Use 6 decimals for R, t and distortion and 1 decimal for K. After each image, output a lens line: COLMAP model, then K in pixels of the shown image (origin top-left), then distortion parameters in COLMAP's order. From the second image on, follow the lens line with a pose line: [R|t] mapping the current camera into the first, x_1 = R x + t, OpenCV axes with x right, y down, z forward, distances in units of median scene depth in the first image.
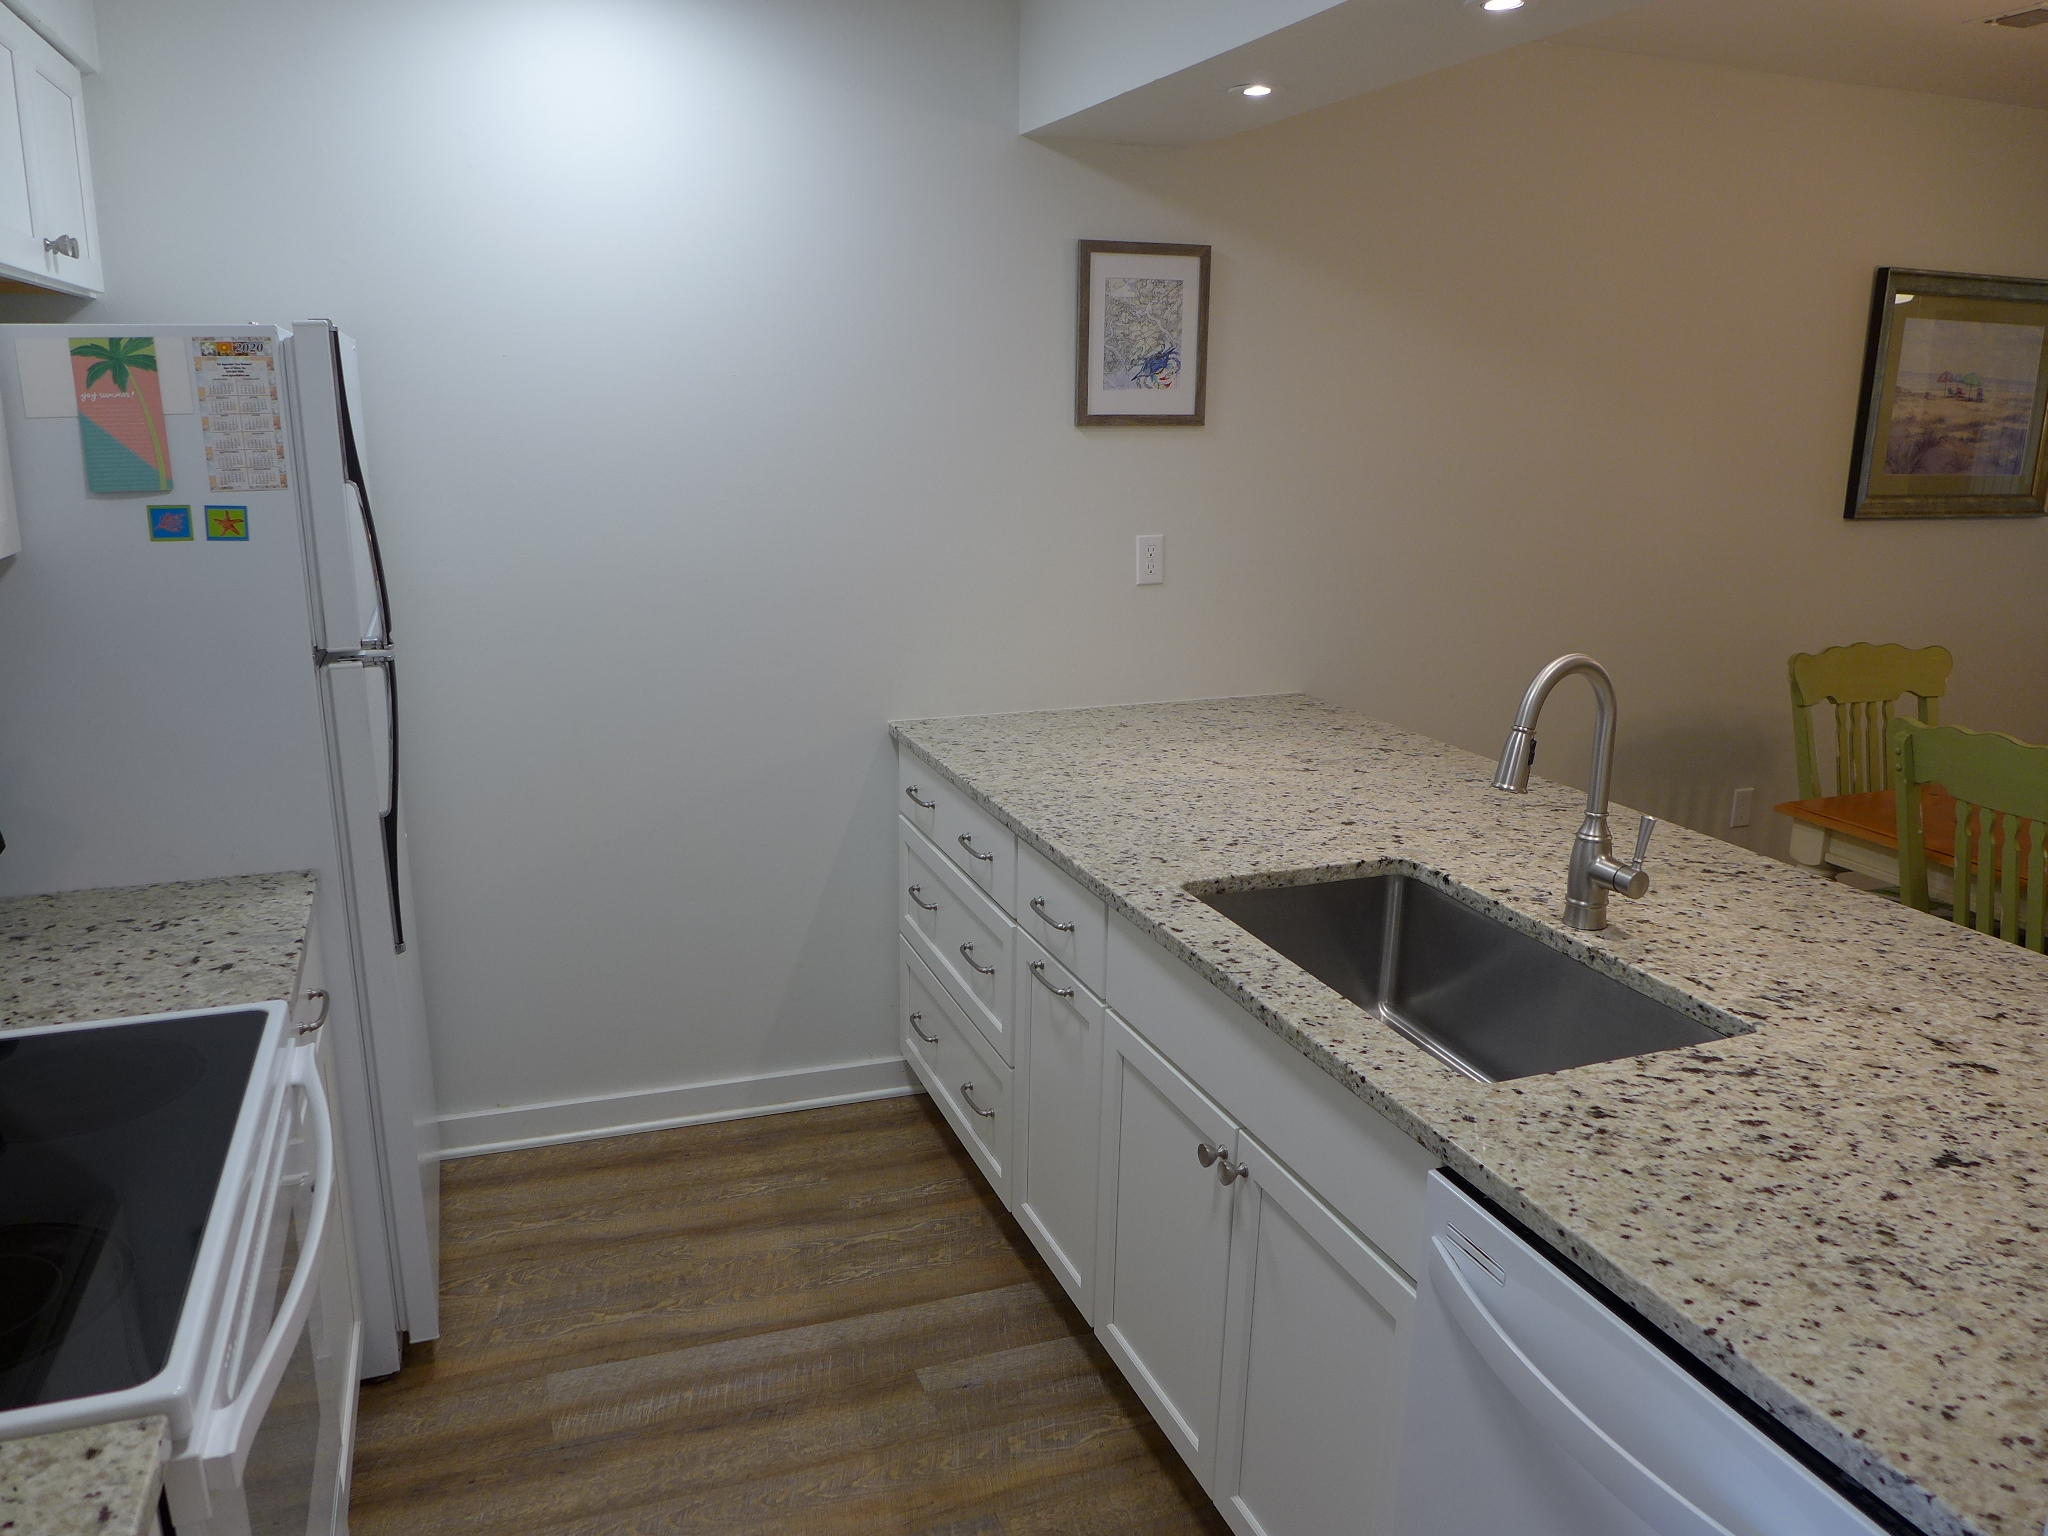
lens RADIAL K [[1478.5, 0, 1001.8], [0, 1478.5, 762.6], [0, 0, 1]] dist [-0.033538, -0.002923]
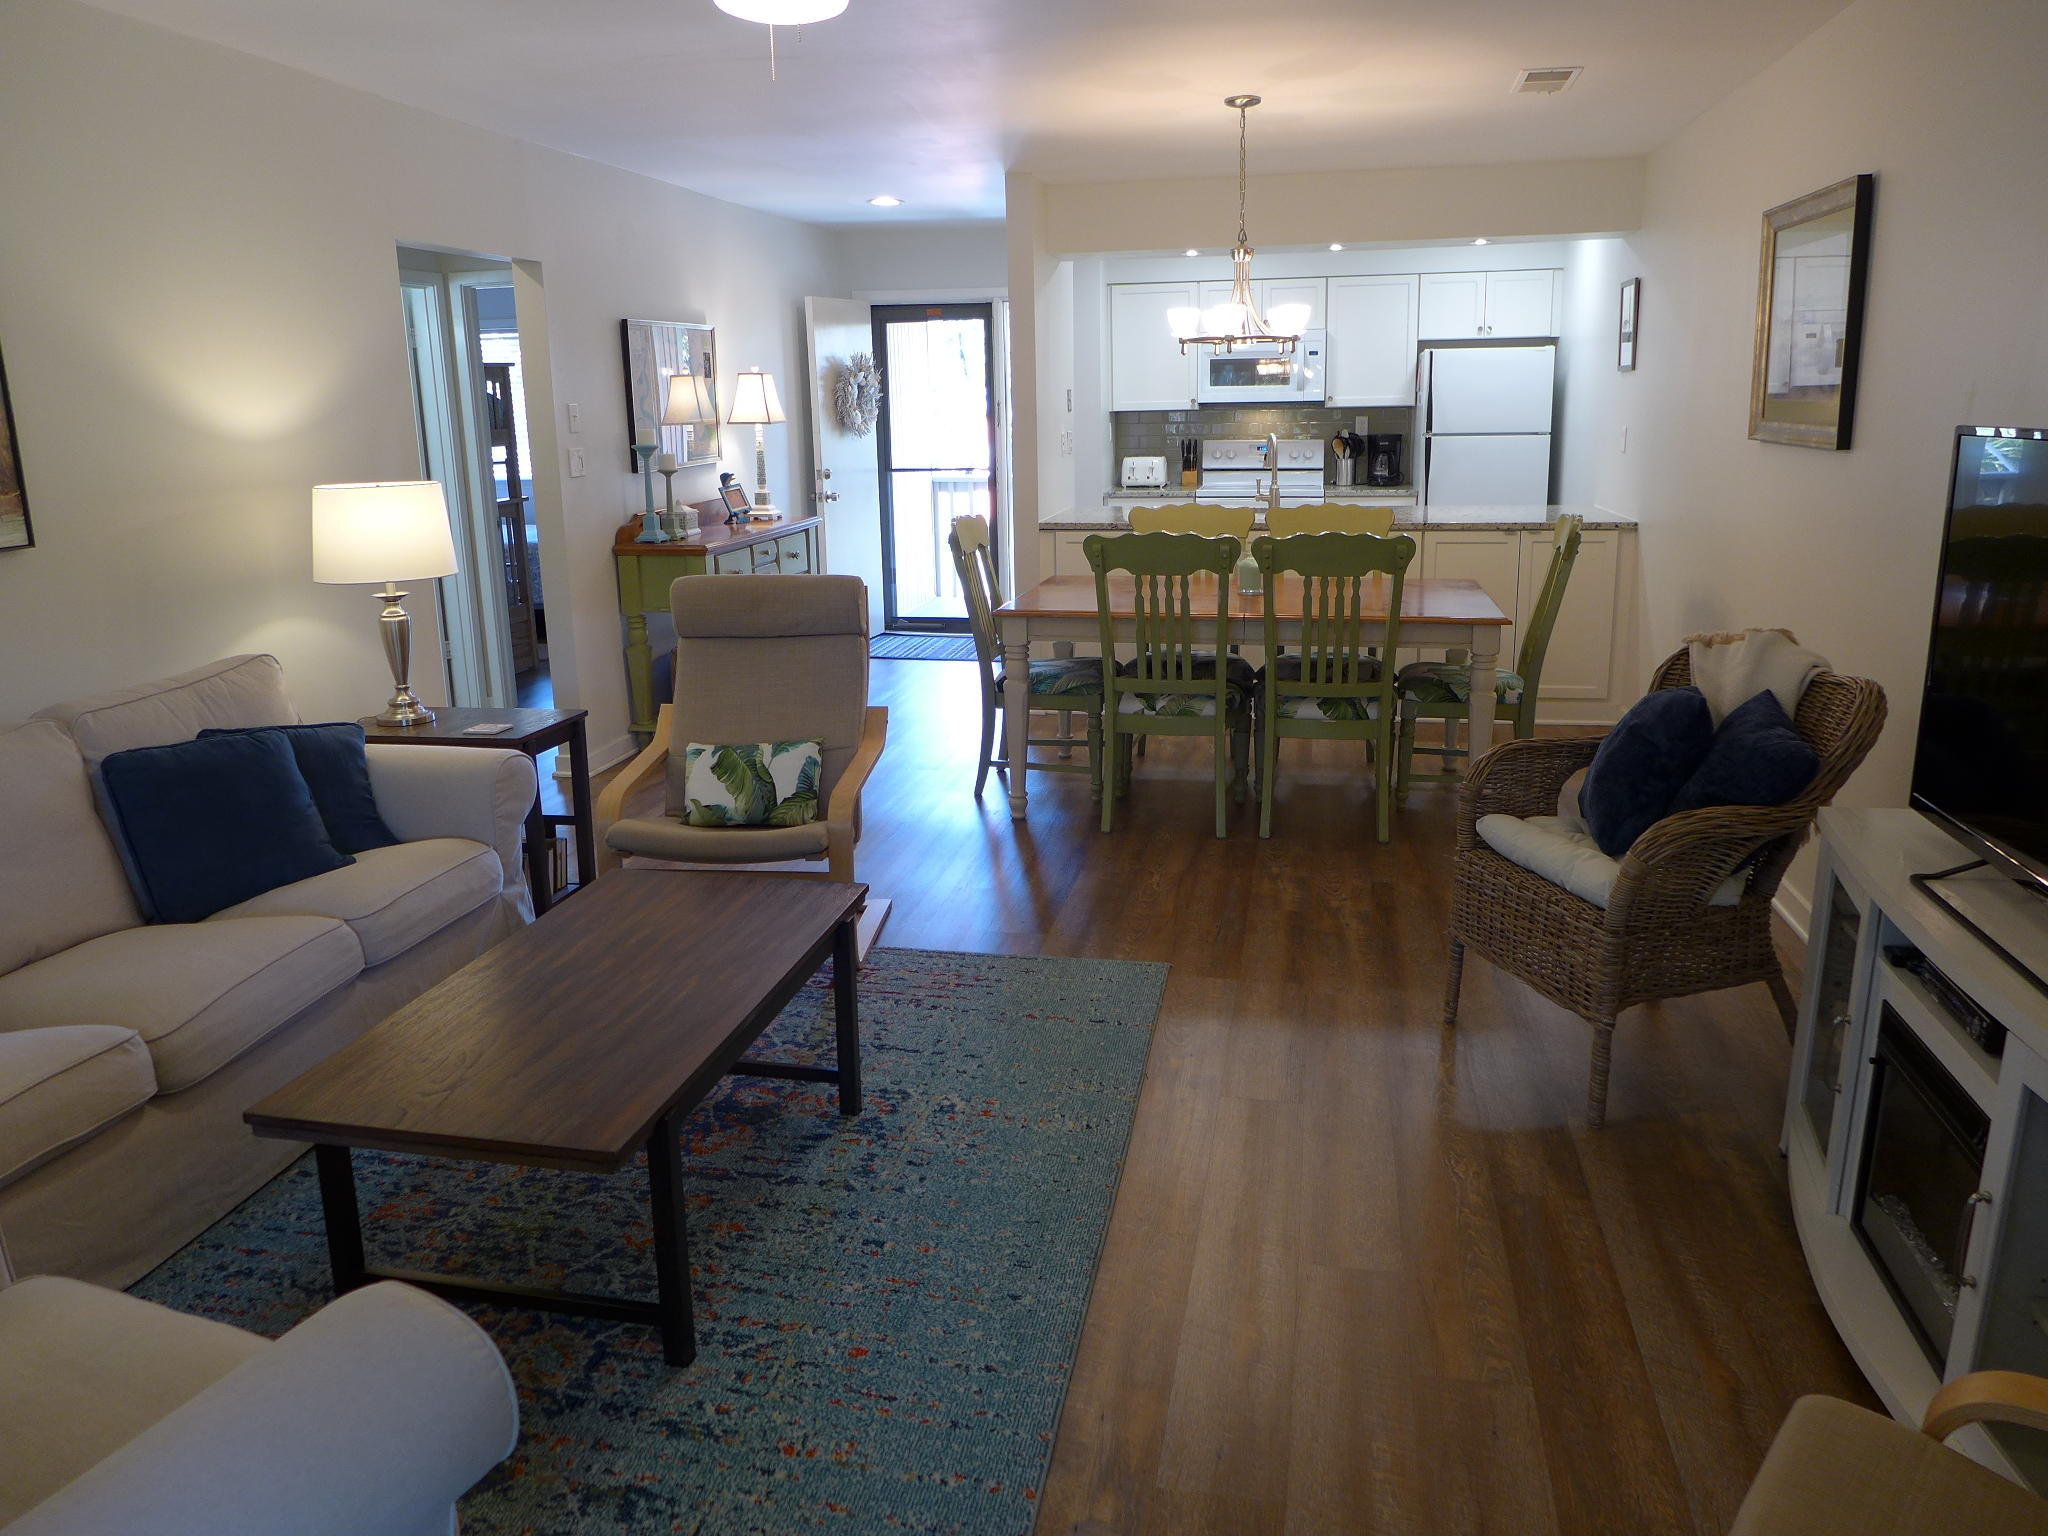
lens RADIAL K [[1465.3, 0, 996.4], [0, 1465.3, 771.8], [0, 0, 1]] dist [-0.038241, 0.004083]
pose [[-0.538048, 0.209240, -0.816531, 2.892516], [-0.185089, 0.915730, 0.356624, -0.348622], [0.822342, 0.343012, -0.453979, 1.749046]]
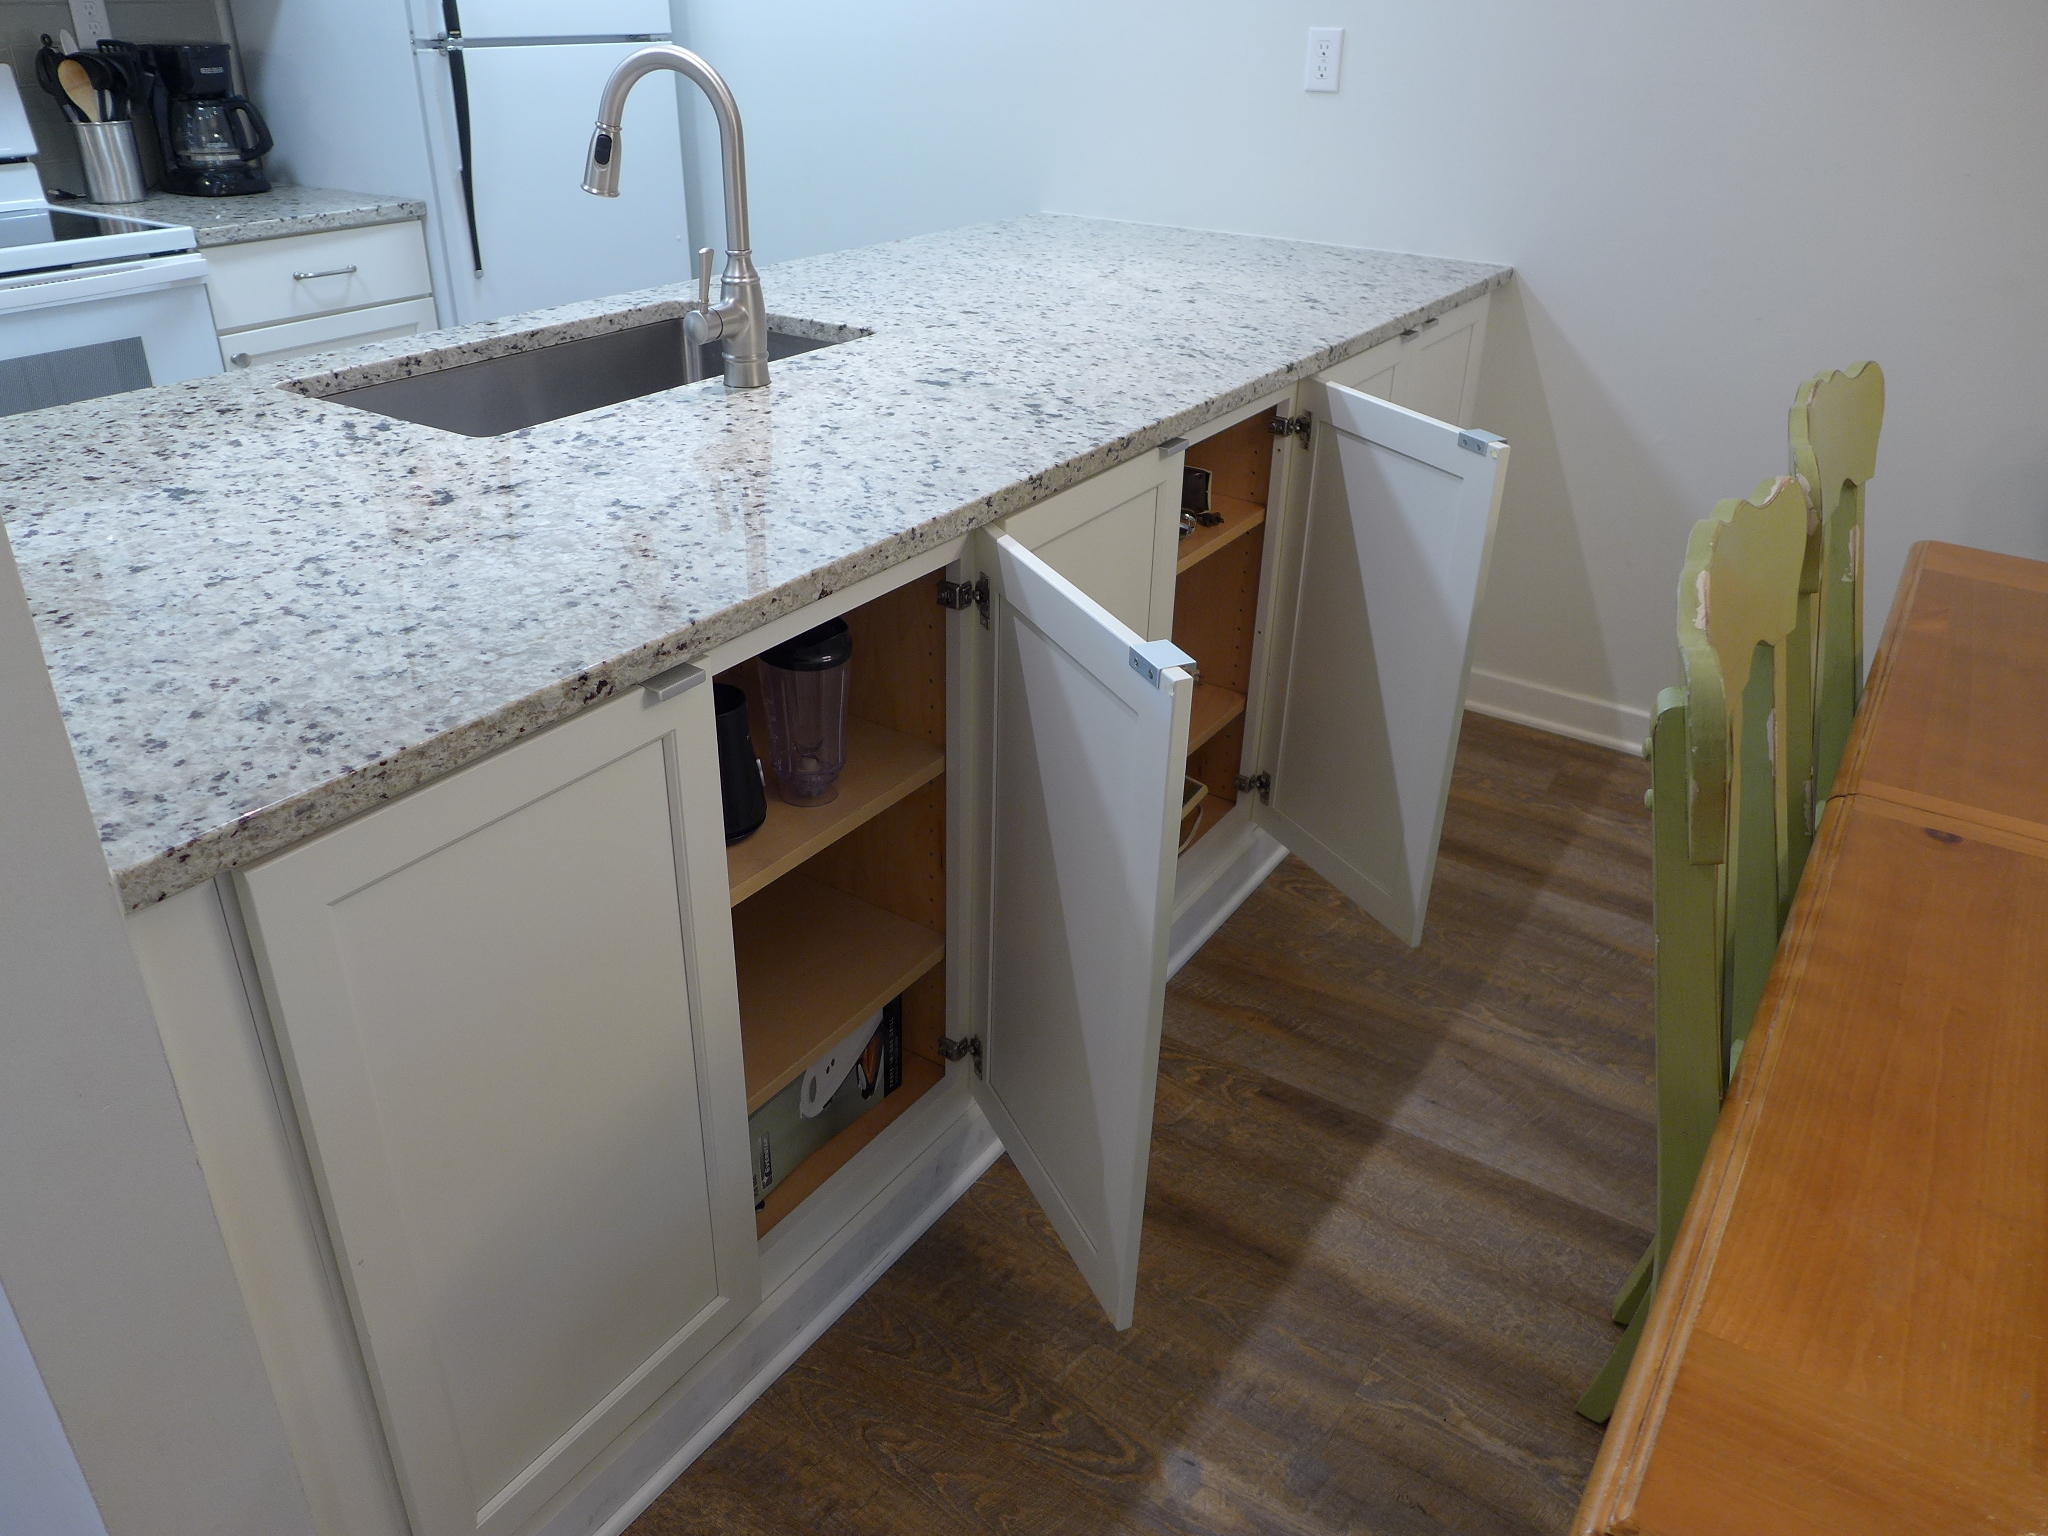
lens RADIAL K [[1469.1, 0, 1007.3], [0, 1469.1, 769.5], [0, 0, 1]] dist [-0.048707, 0.011829]
pose [[0.591732, 0.386418, -0.707485, 0.948784], [-0.207840, 0.921085, 0.329249, -0.000648], [0.778881, -0.047783, 0.625349, 0.428877]]
